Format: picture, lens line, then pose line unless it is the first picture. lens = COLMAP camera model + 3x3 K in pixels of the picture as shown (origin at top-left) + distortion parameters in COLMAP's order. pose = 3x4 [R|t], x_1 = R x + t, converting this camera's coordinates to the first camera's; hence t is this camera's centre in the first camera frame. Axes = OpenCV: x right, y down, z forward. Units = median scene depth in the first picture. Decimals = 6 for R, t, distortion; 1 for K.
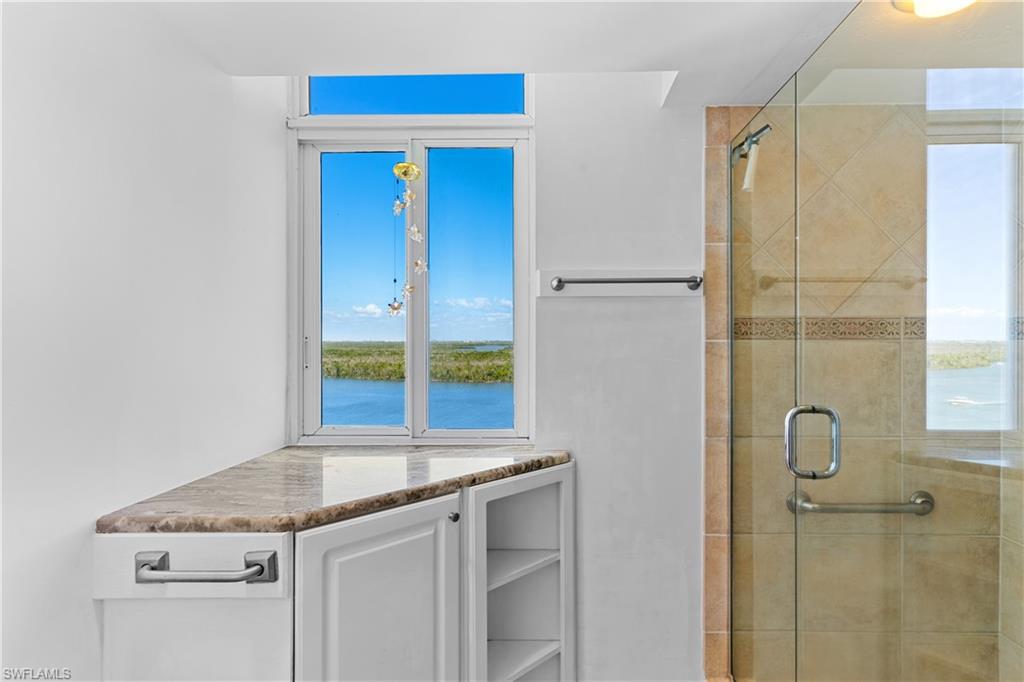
lens RADIAL K [[484.8, 0, 513.8], [0, 484.8, 344.9], [0, 0, 1]] dist [0.004323, 0.001094]
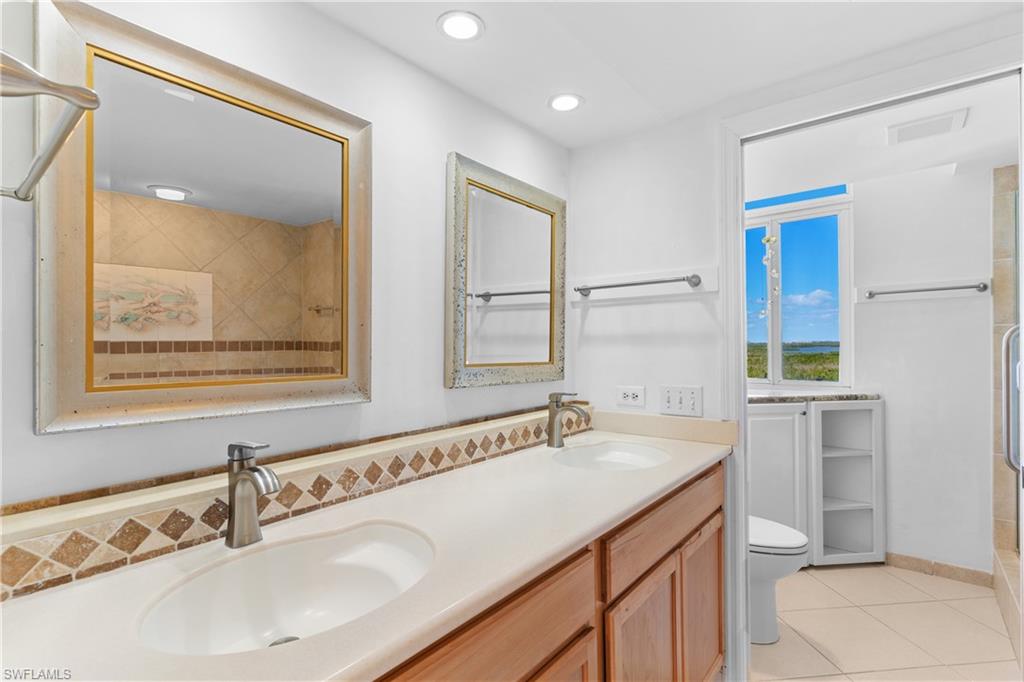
lens RADIAL K [[484.8, 0, 515.9], [0, 484.8, 350.5], [0, 0, 1]] dist [0.004323, 0.001094]
pose [[0.821375, -0.006800, -0.570348, 0.041446], [0.009272, 0.999956, 0.001430, 0.054016], [0.570313, -0.006463, 0.821402, -1.085036]]
